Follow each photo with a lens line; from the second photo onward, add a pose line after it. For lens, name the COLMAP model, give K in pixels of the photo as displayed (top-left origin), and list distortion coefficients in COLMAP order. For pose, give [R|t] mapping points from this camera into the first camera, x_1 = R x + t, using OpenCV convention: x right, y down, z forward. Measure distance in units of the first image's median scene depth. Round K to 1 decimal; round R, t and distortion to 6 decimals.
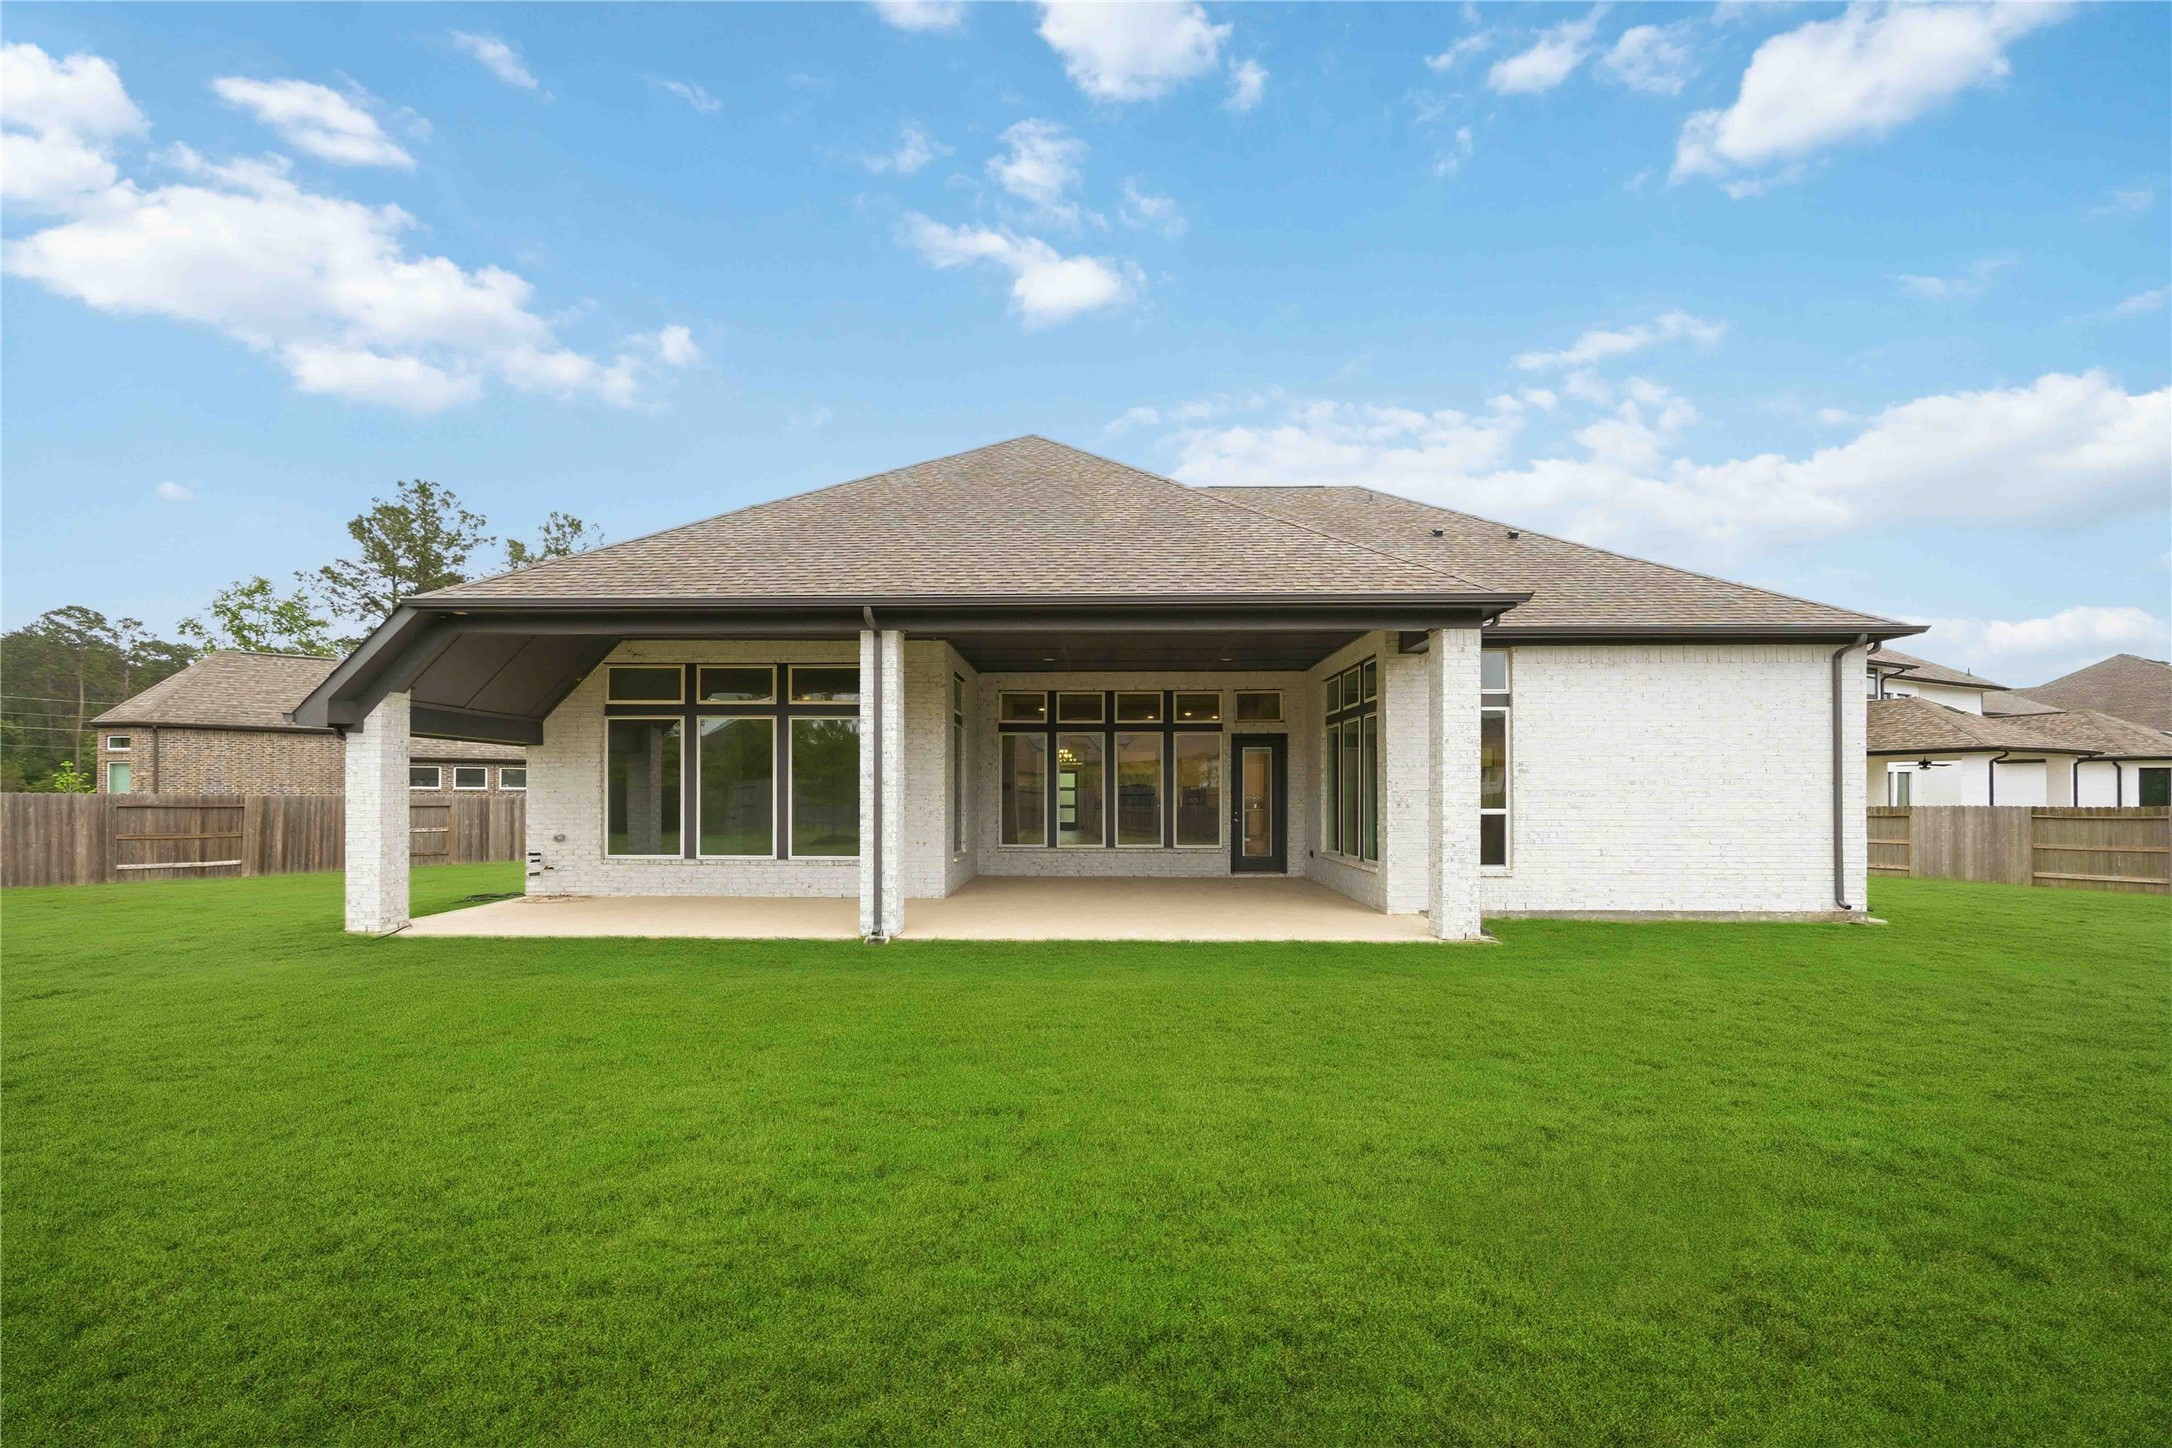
lens RADIAL K [[919.6, 0, 1182.4], [0, 919.6, 798.1], [0, 0, 1]] dist [0.000787, 0.000046]
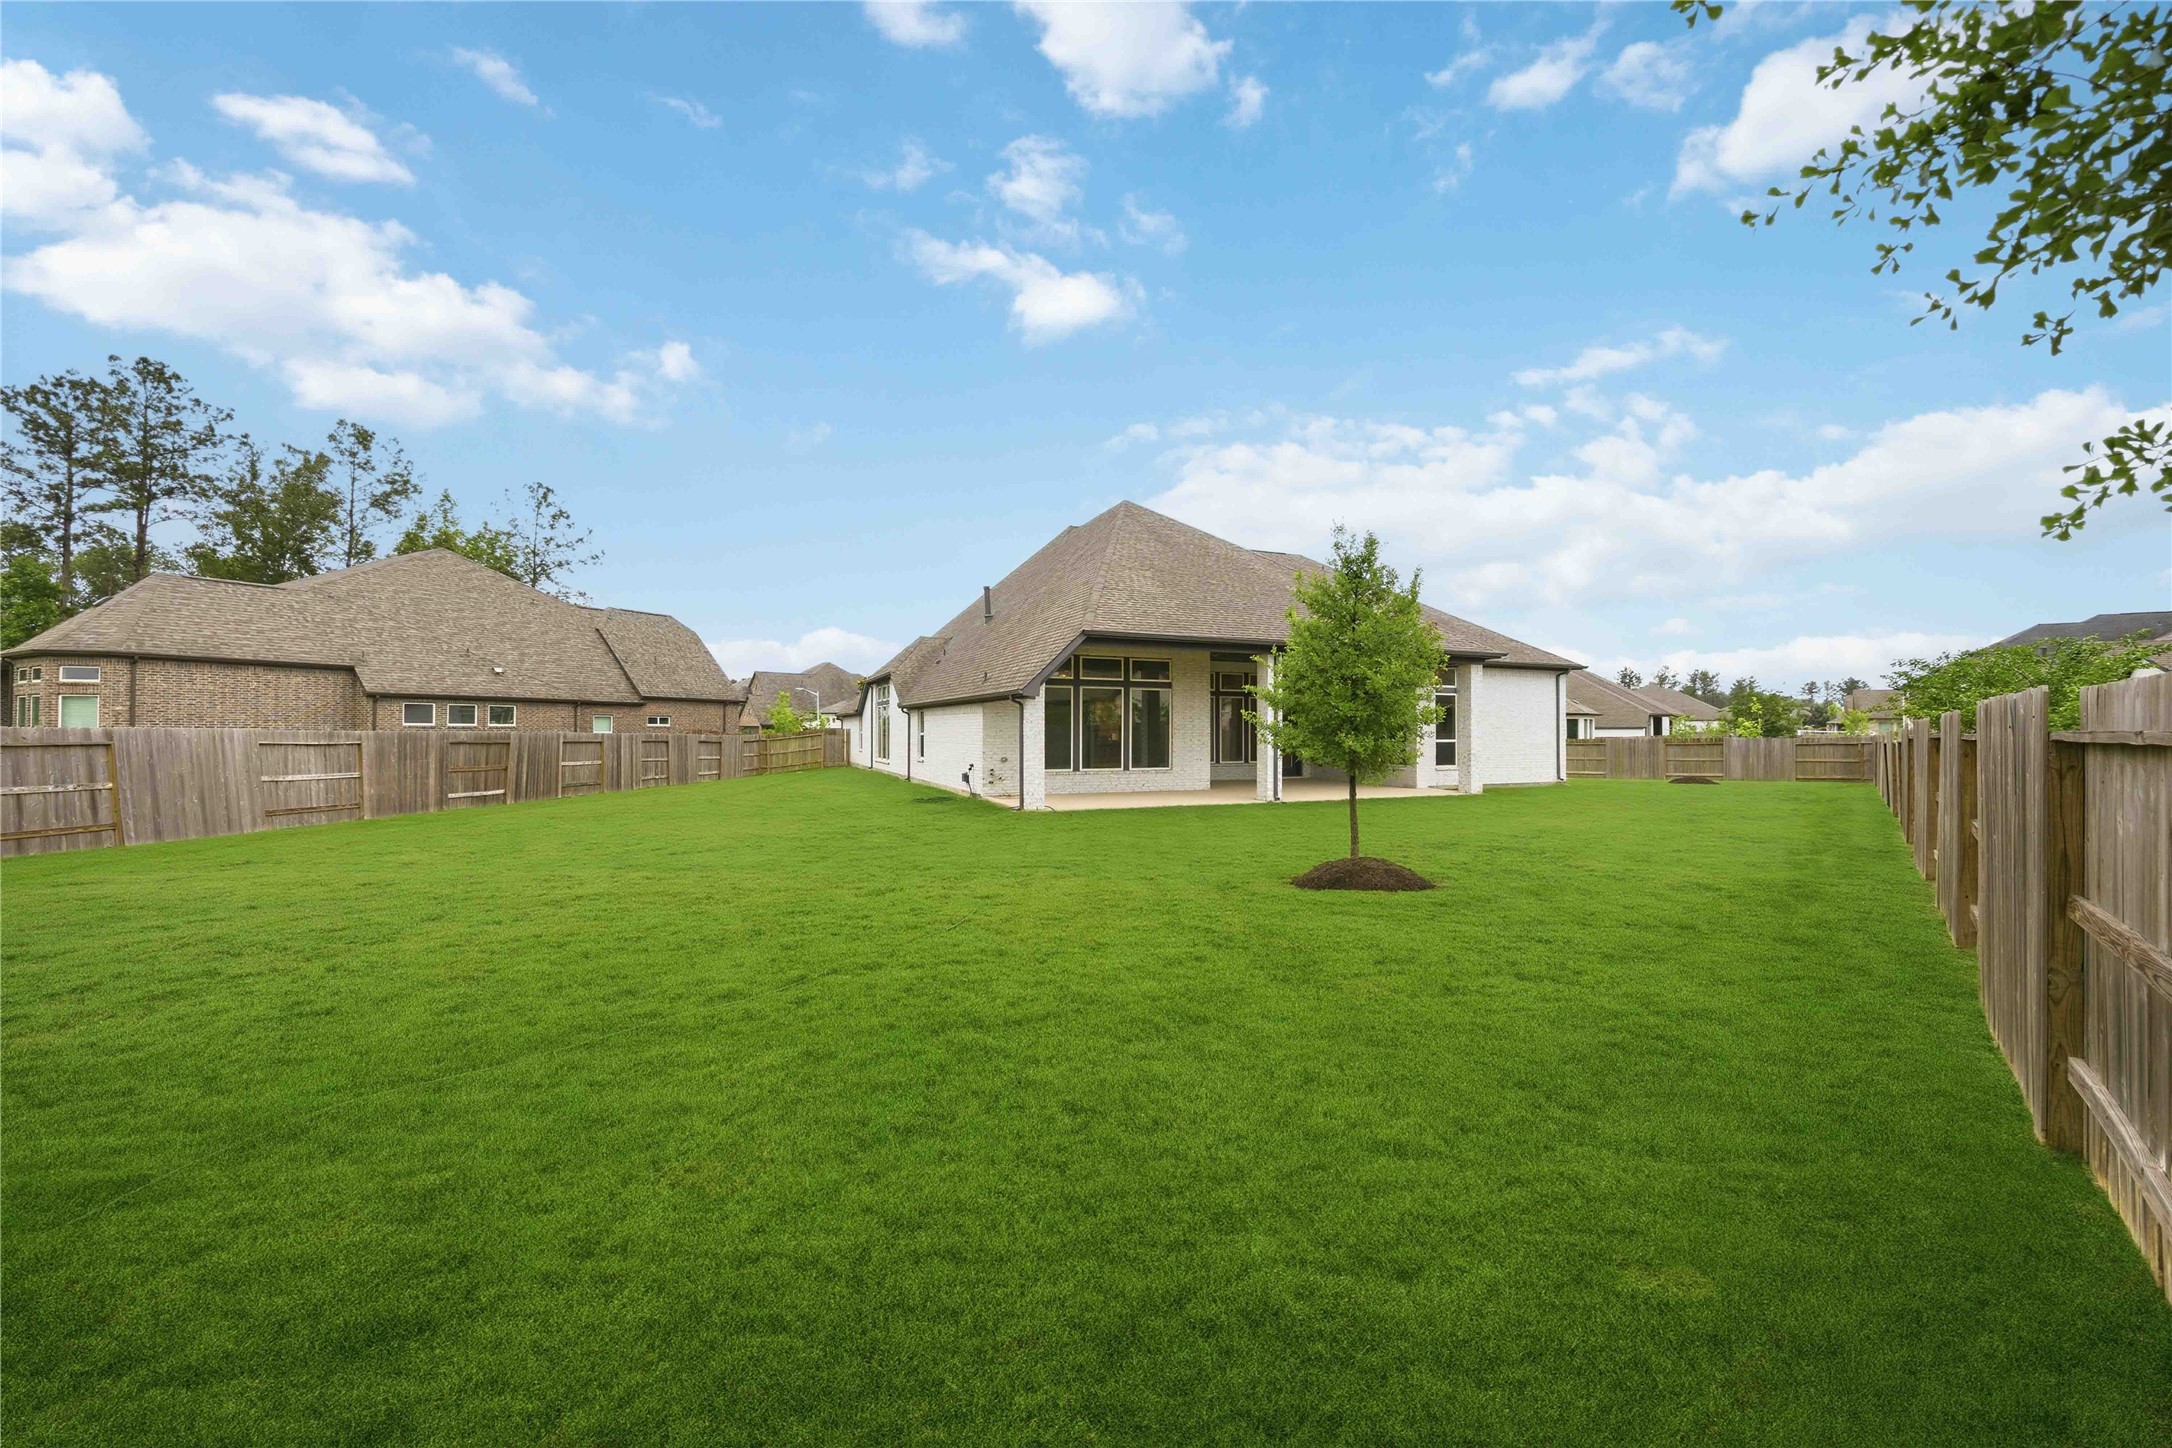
lens RADIAL K [[886.6, 0, 1174.2], [0, 886.6, 730.7], [0, 0, 1]] dist [0.008174, -0.000091]
pose [[0.877476, 0.001509, 0.479618, -1.302811], [-0.000265, 0.999996, -0.002661, -0.004367], [-0.479620, 0.002207, 0.877474, -0.581385]]
